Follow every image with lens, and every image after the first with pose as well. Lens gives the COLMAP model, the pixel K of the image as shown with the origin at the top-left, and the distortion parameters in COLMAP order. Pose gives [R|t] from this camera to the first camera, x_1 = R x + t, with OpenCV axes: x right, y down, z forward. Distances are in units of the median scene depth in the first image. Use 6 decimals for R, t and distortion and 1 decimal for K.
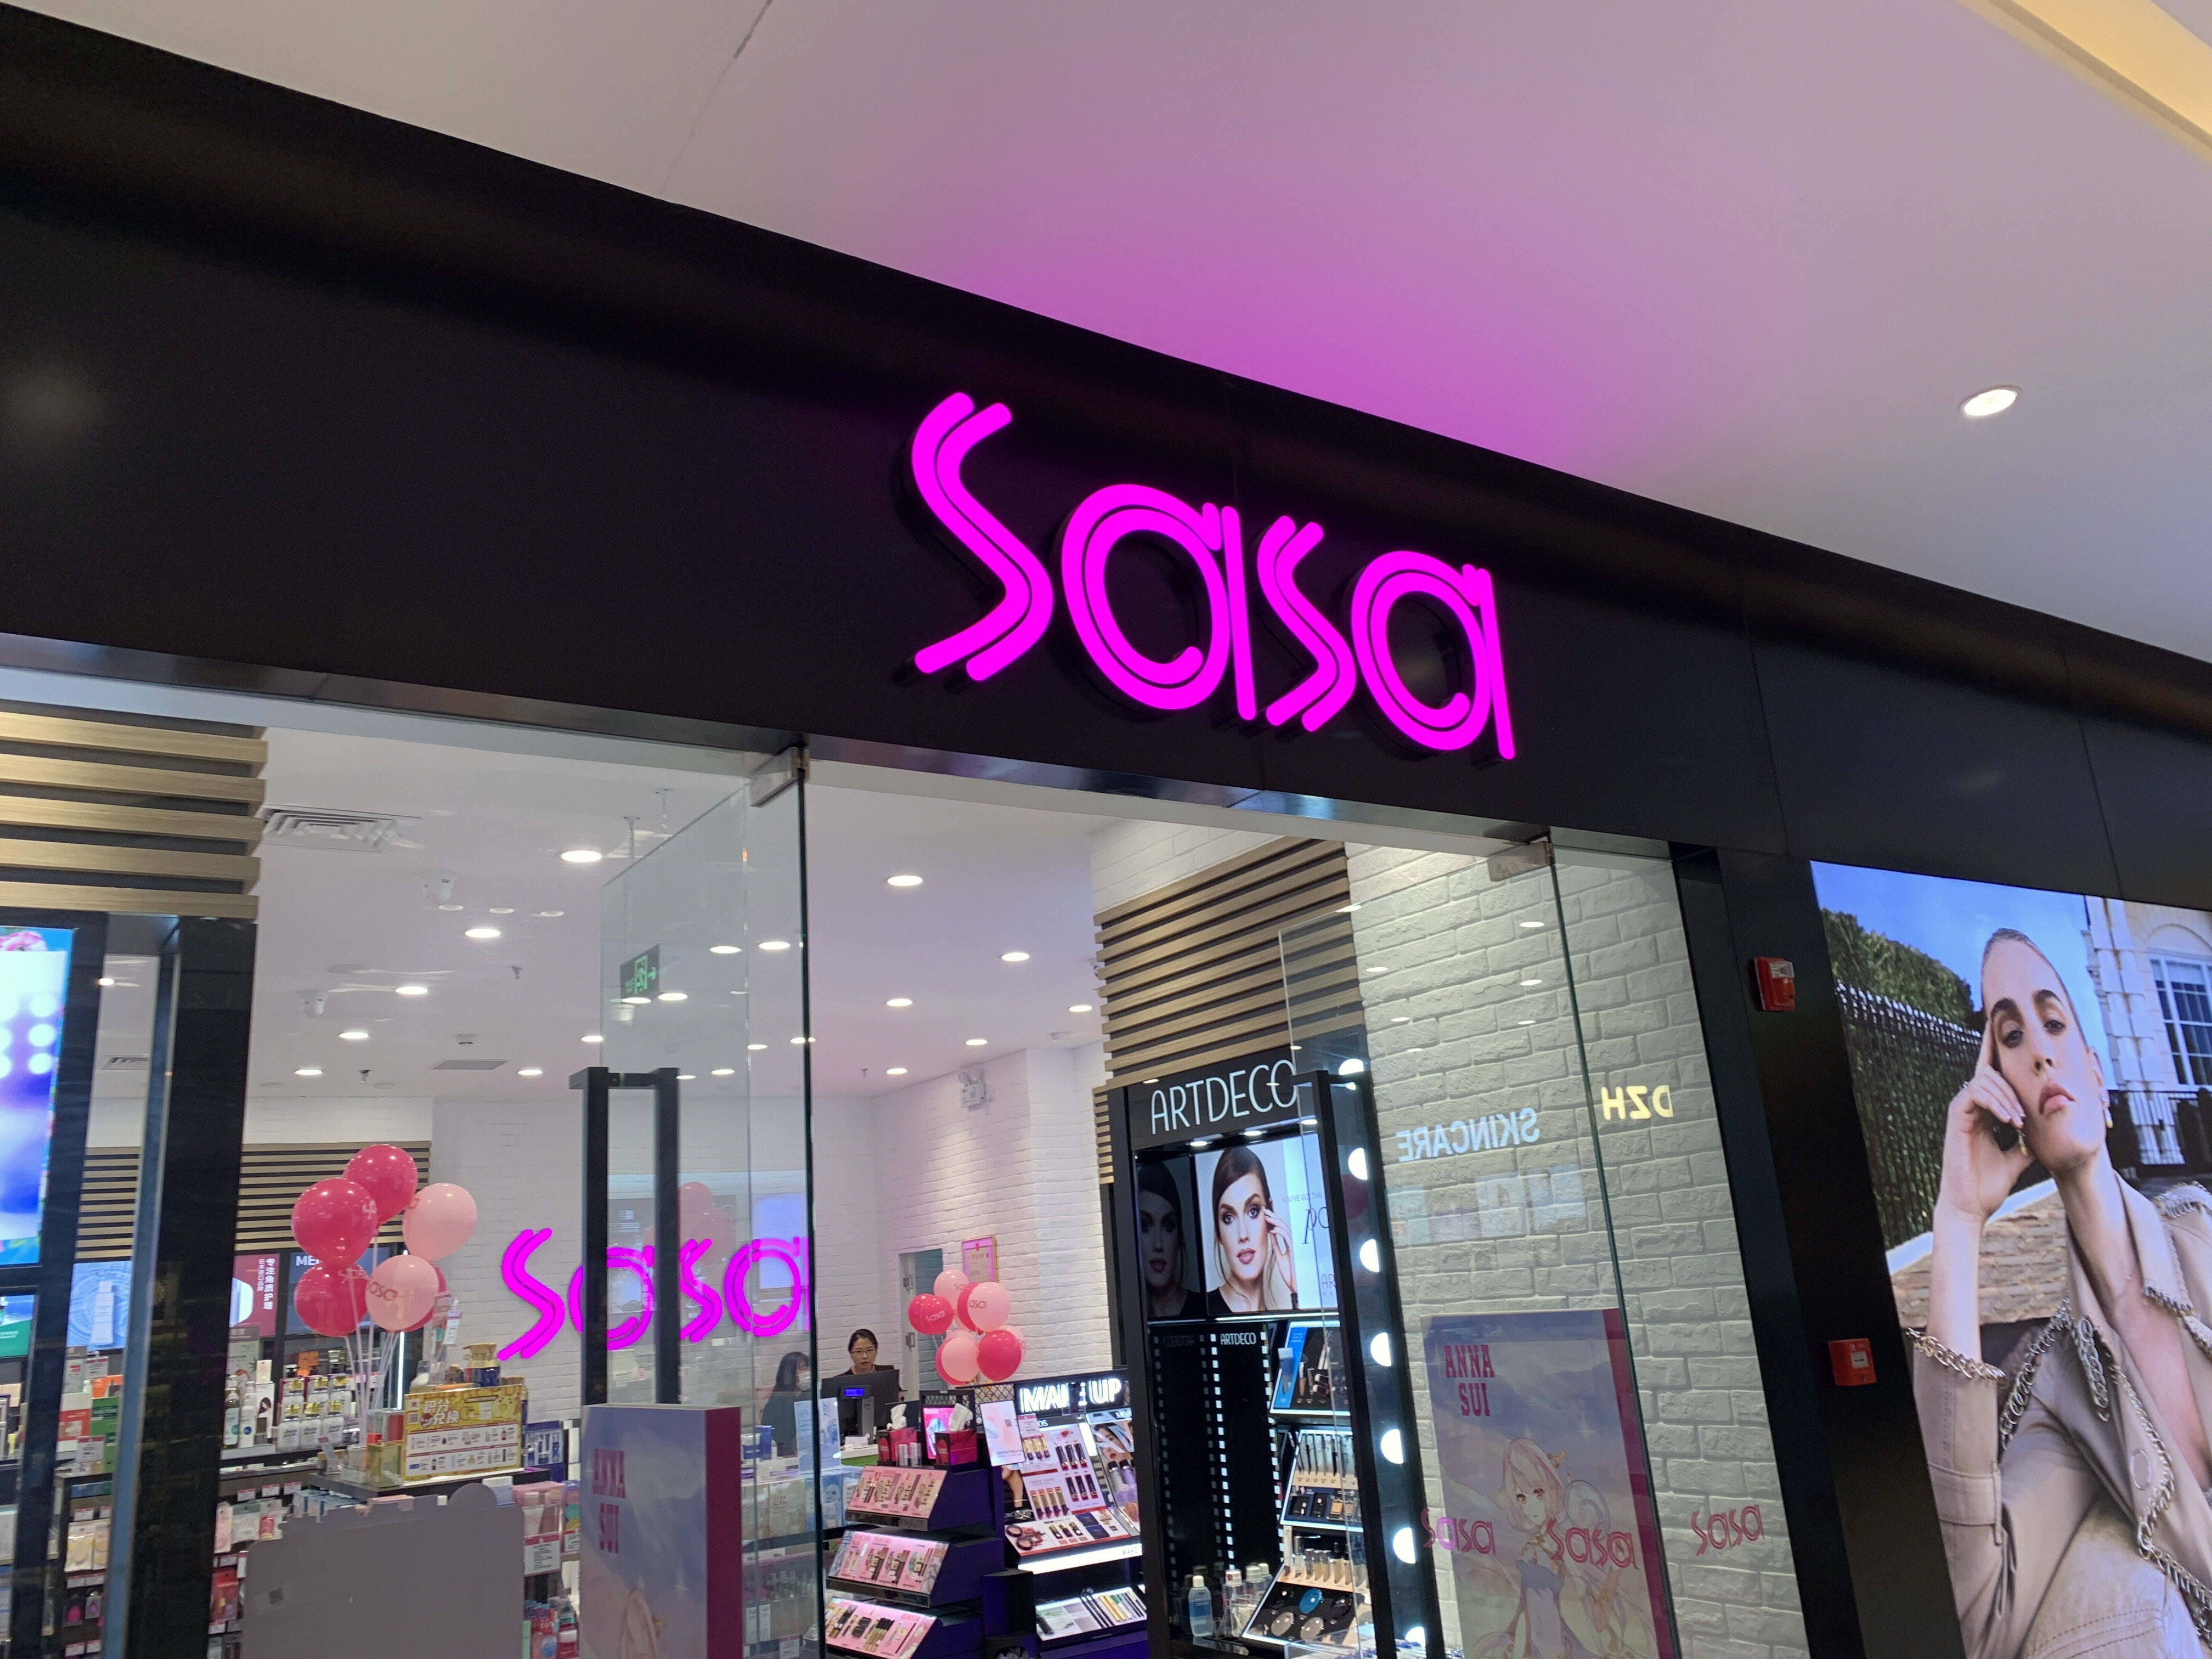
lens RADIAL K [[1663.9, 0, 1106.0], [0, 1663.9, 829.5], [0, 0, 1]] dist [0.025971, -0.032695]
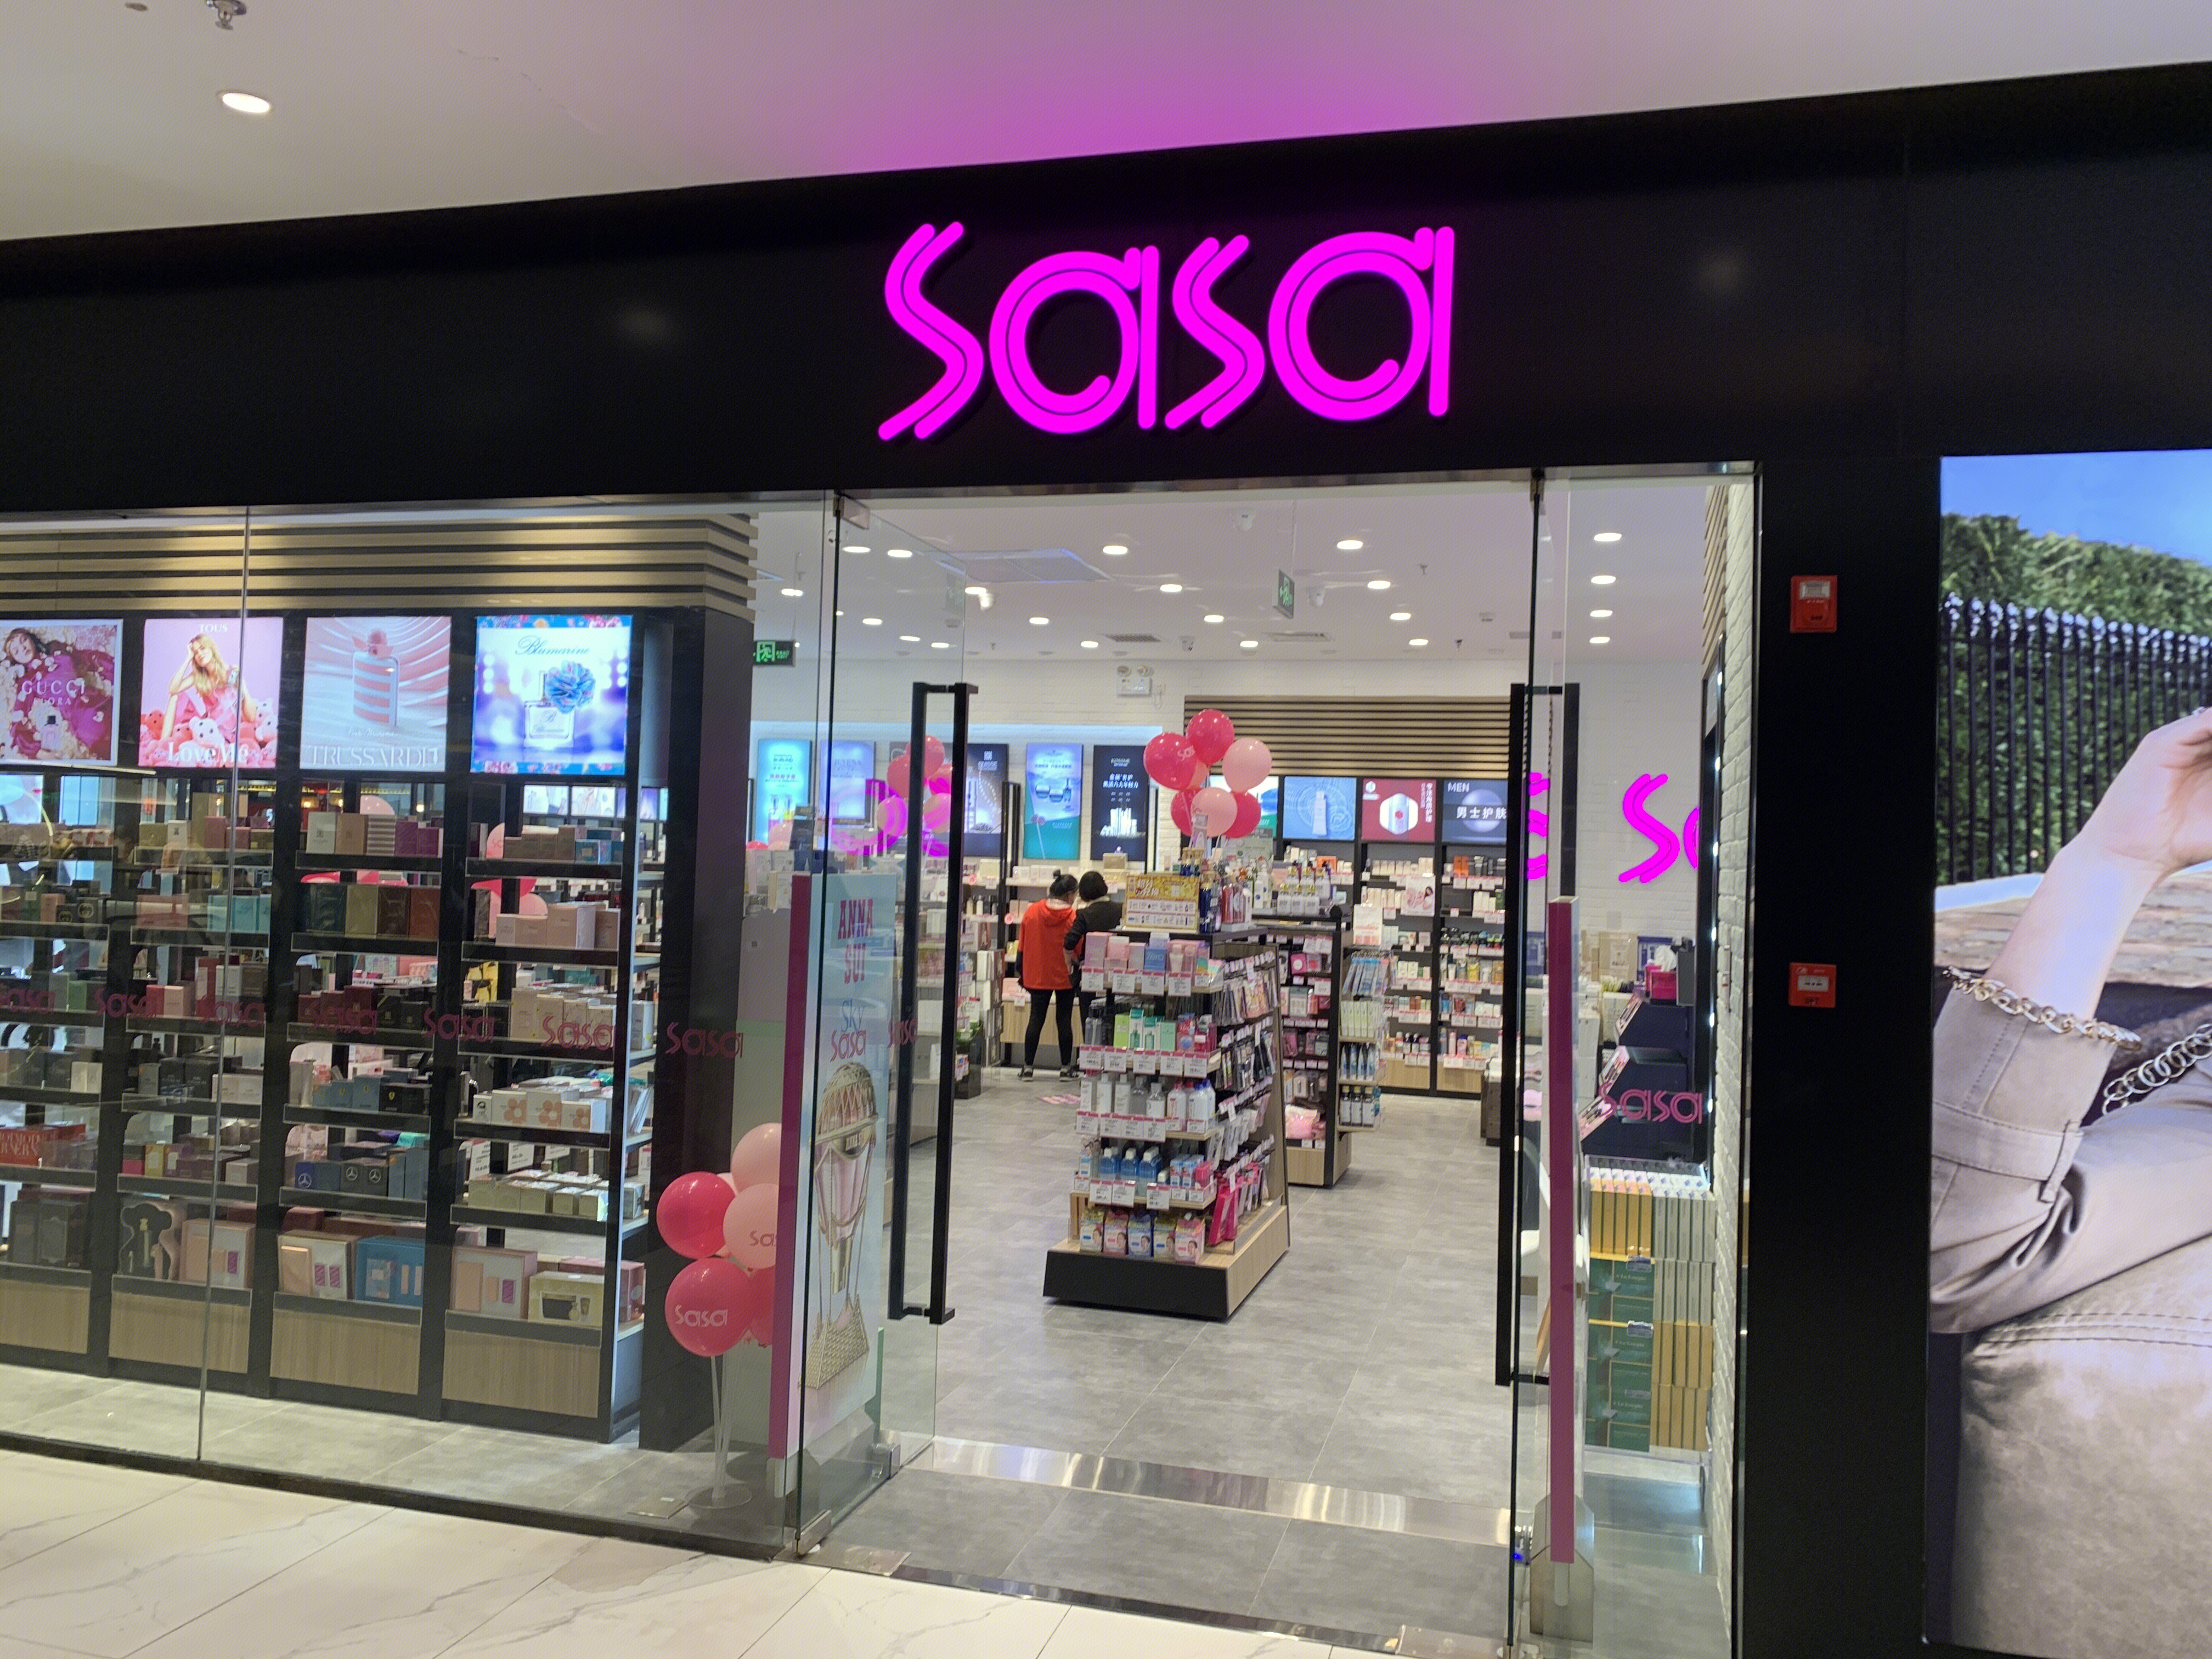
lens RADIAL K [[1582.1, 0, 1106.0], [0, 1582.1, 829.5], [0, 0, 1]] dist [0.049734, -0.061093]
pose [[0.662964, 0.088478, -0.743405, 0.798782], [0.117861, 0.968274, 0.220350, -0.030155], [0.739316, -0.233703, 0.631503, 0.095072]]
